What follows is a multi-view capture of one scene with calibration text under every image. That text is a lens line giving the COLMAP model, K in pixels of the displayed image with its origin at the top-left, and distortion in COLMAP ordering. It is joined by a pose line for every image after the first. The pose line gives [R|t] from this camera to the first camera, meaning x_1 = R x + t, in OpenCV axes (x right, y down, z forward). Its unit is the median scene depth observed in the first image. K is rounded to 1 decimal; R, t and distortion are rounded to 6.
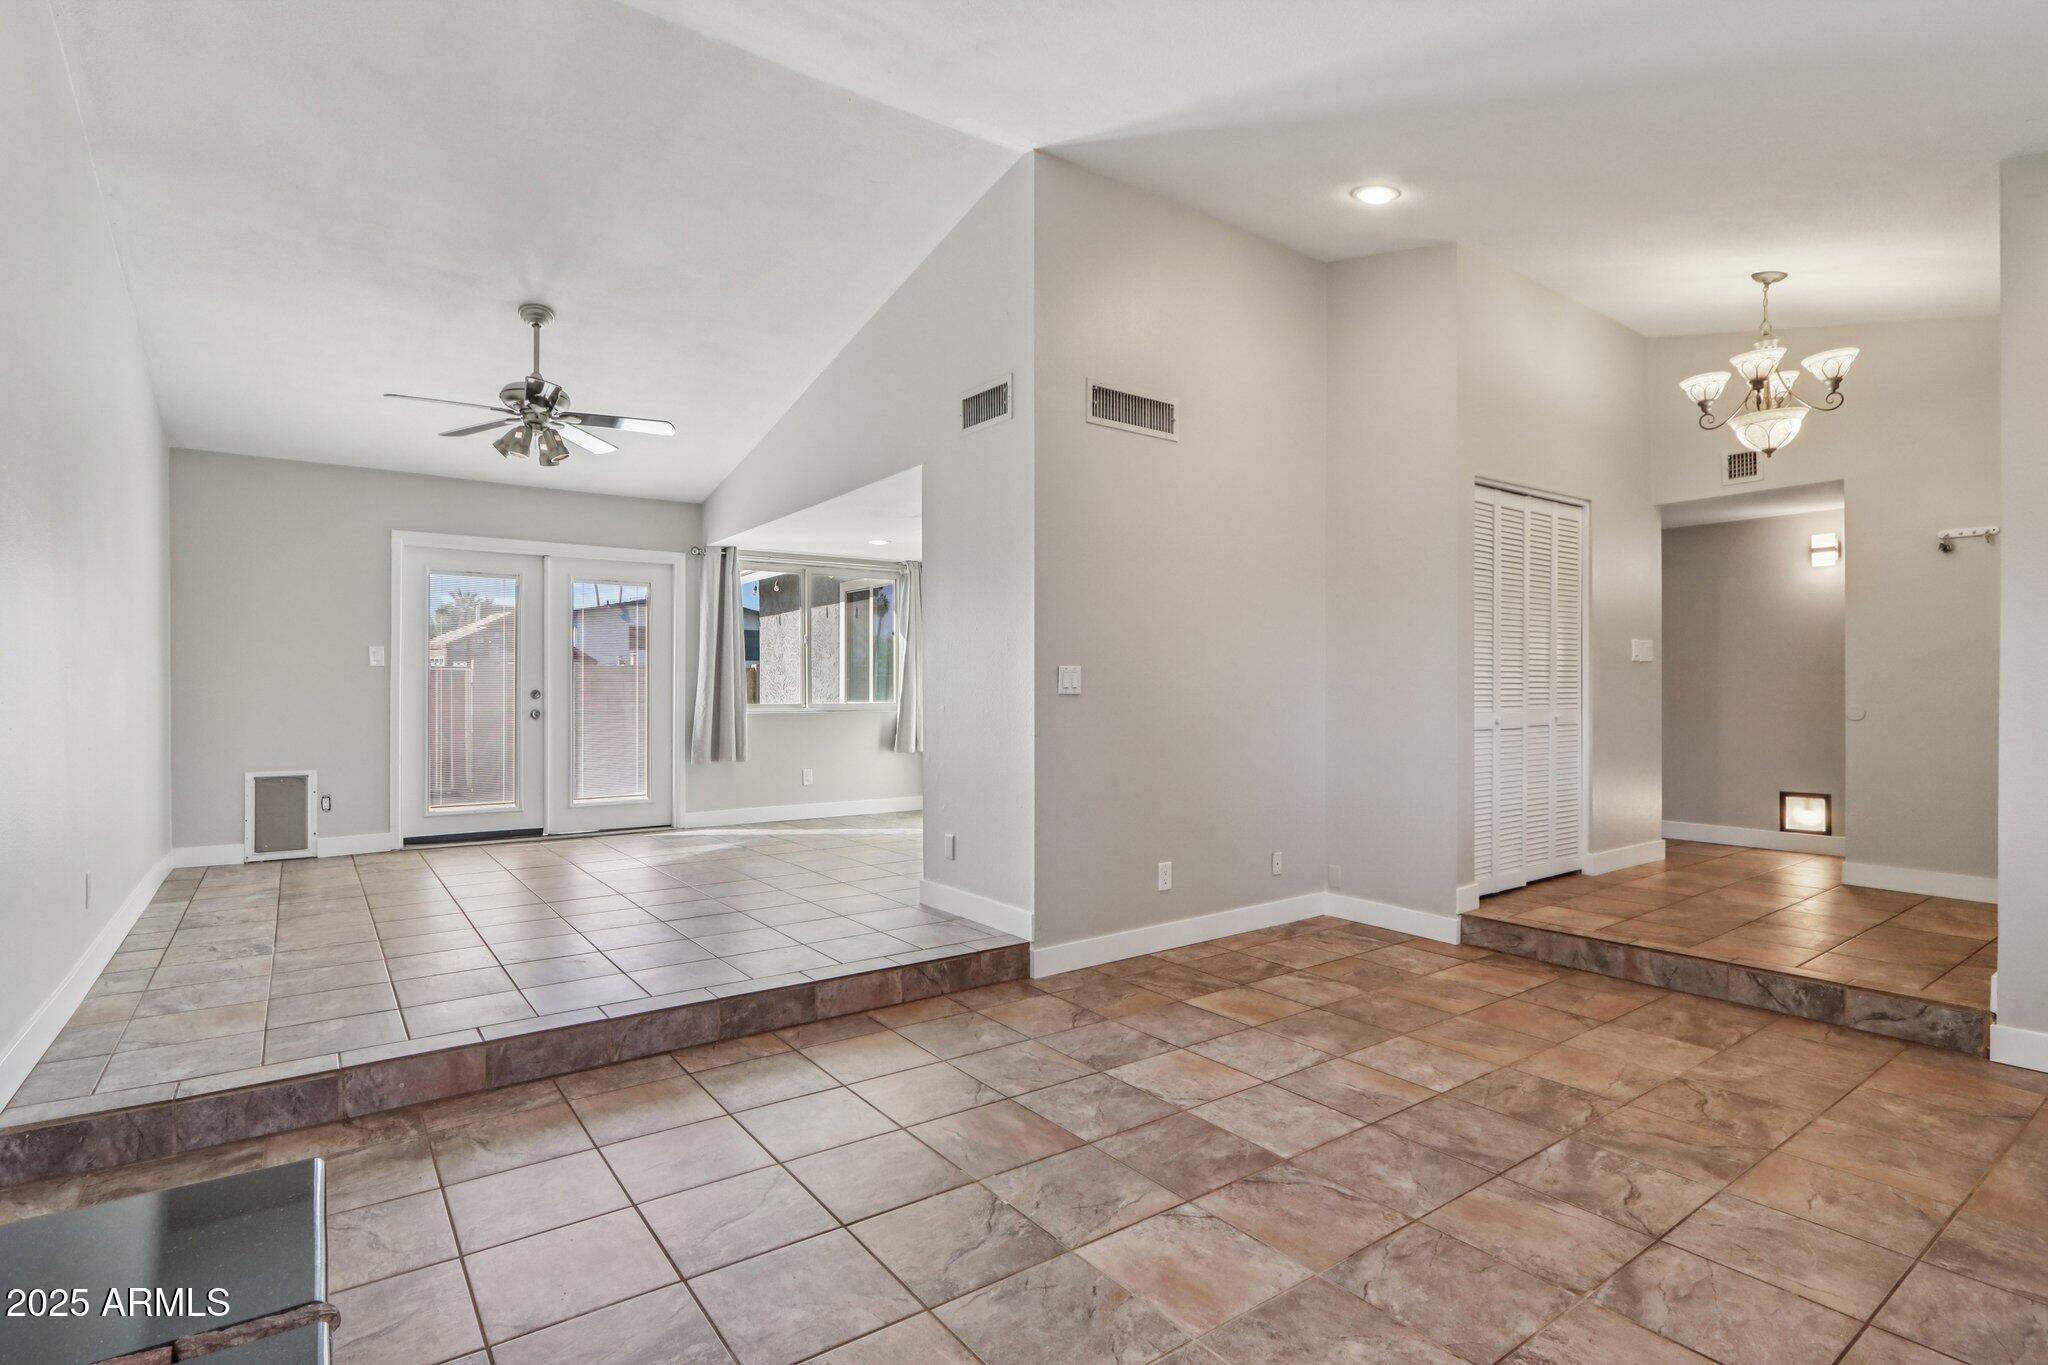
lens RADIAL K [[968.4, 0, 1005.6], [0, 968.4, 688.4], [0, 0, 1]] dist [-0.017303, 0.000673]
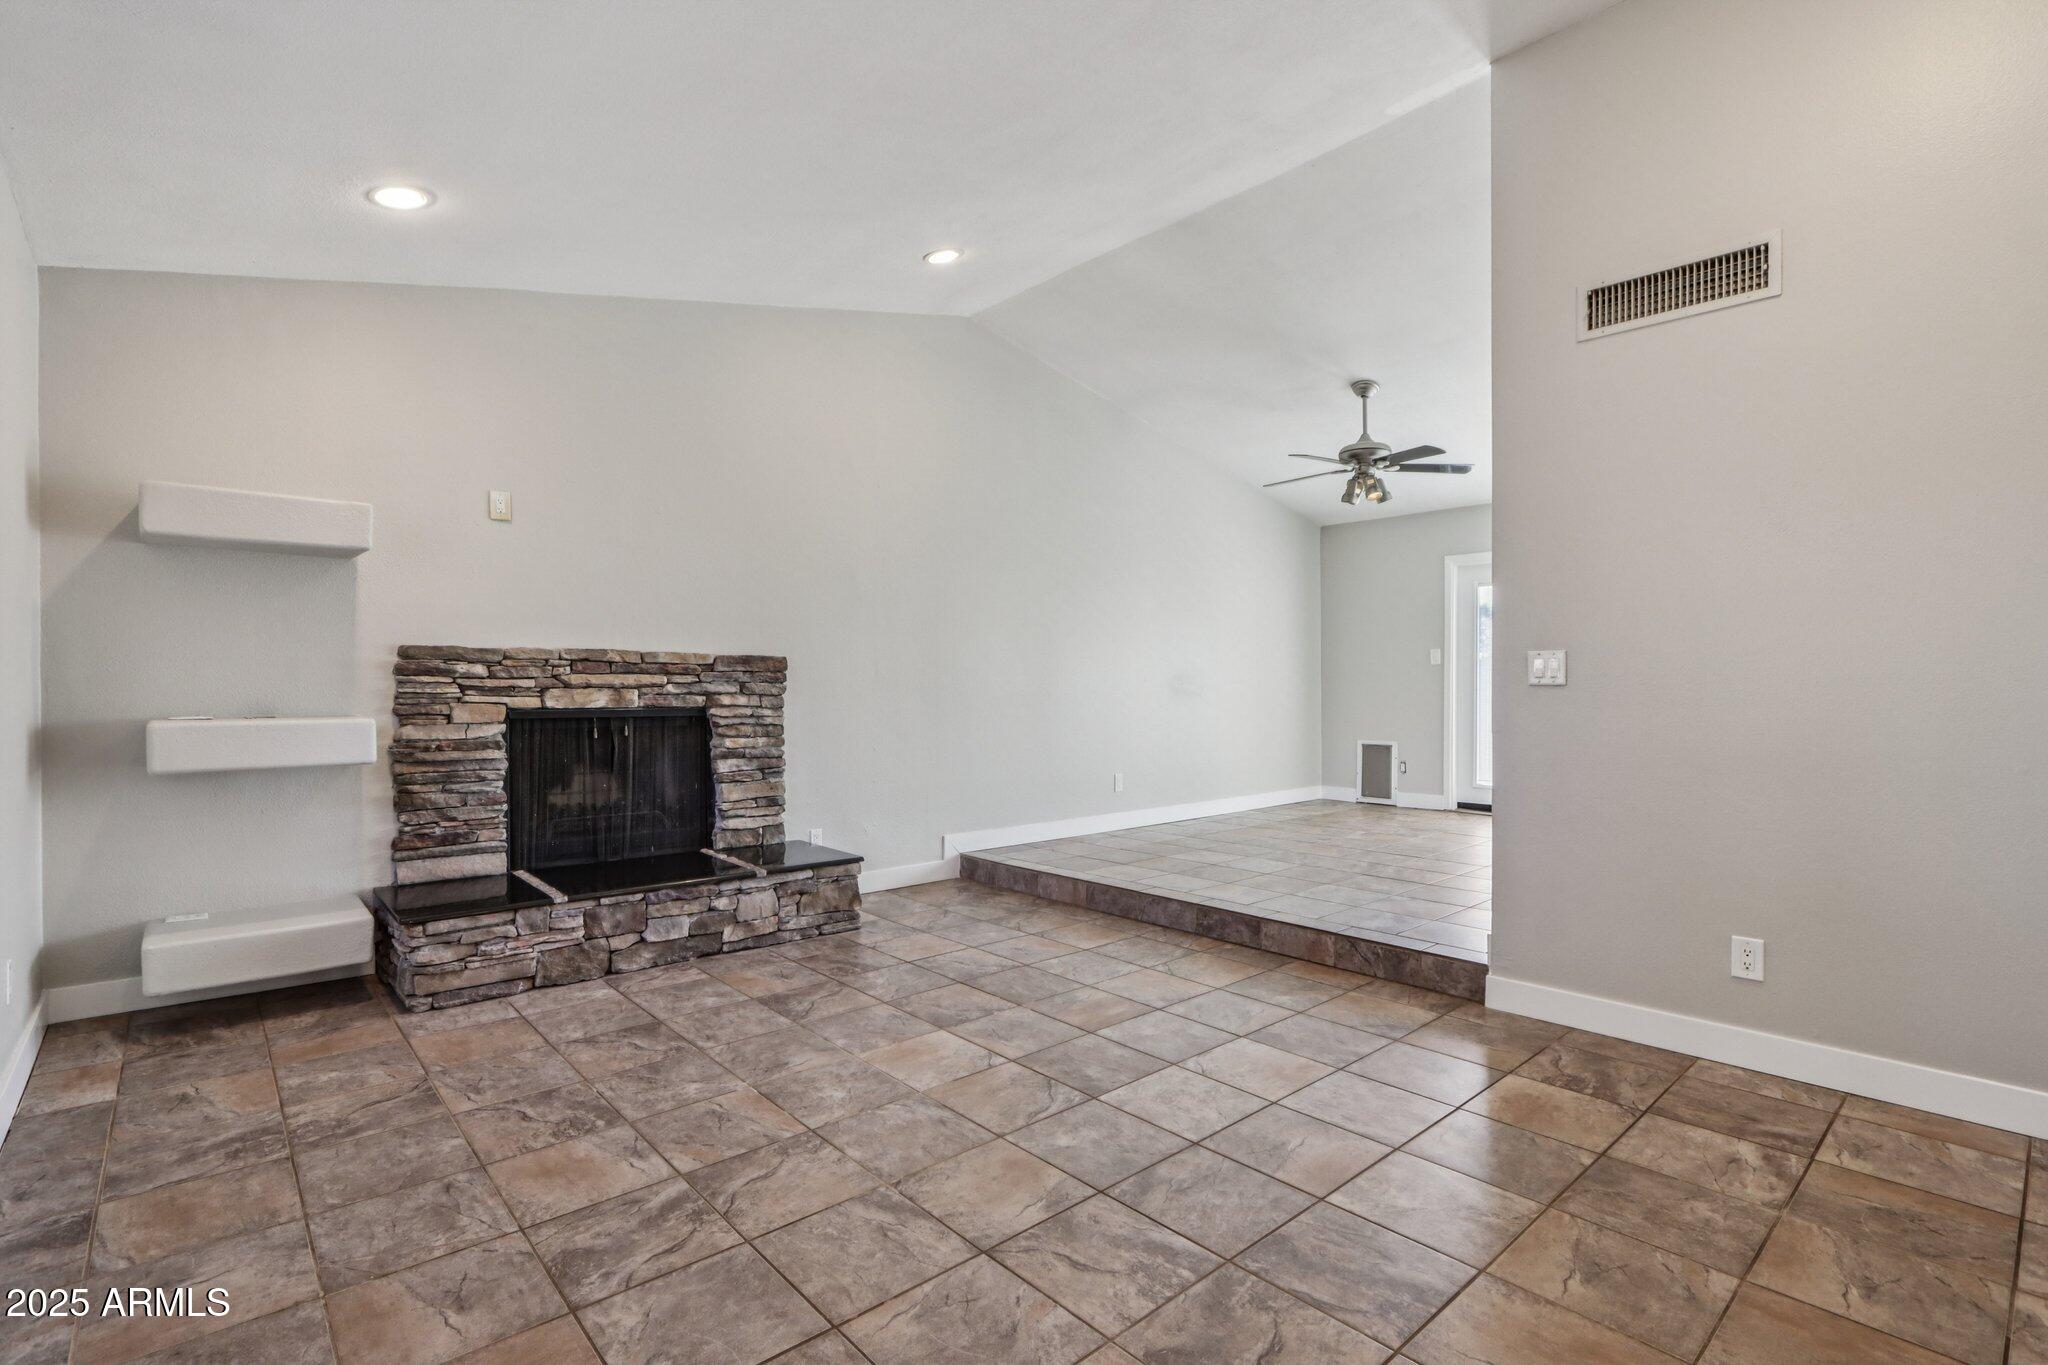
lens RADIAL K [[968.4, 0, 1034.8], [0, 968.4, 685.7], [0, 0, 1]] dist [-0.017303, 0.000673]
pose [[0.117410, -0.000368, -0.993083, 0.882130], [0.003676, 0.999993, 0.000064, 0.004821], [0.993077, -0.003658, 0.117411, 0.502656]]
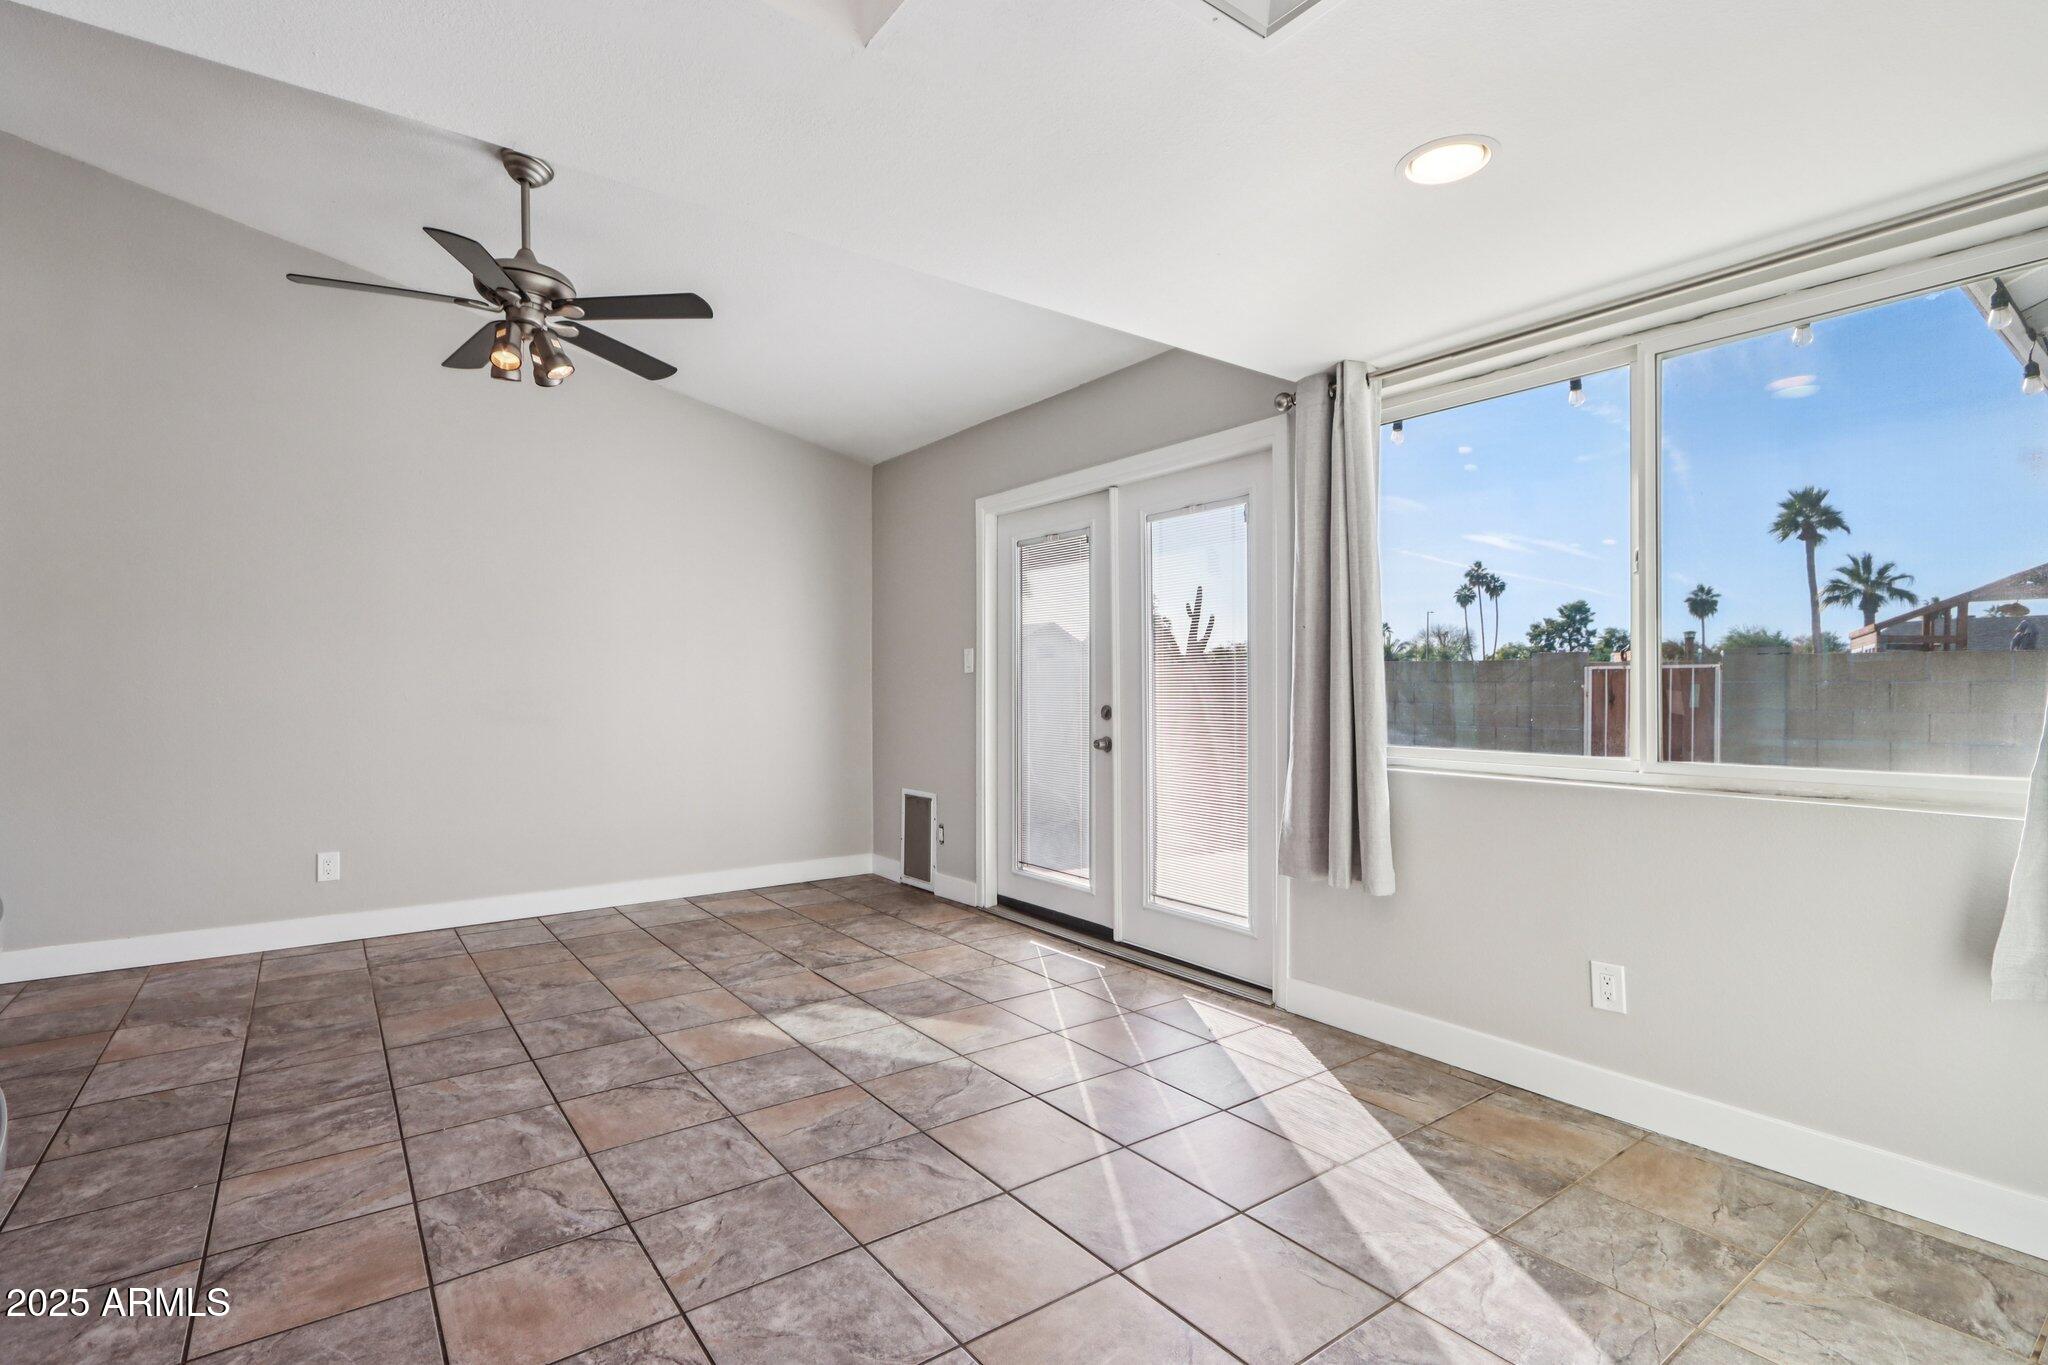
lens RADIAL K [[968.4, 0, 1012.5], [0, 968.4, 675.8], [0, 0, 1]] dist [-0.017303, 0.000673]
pose [[0.008070, -0.009566, -0.999922, 0.241937], [0.002883, 0.999950, -0.009543, -0.020446], [0.999963, -0.002805, 0.008097, 1.614030]]
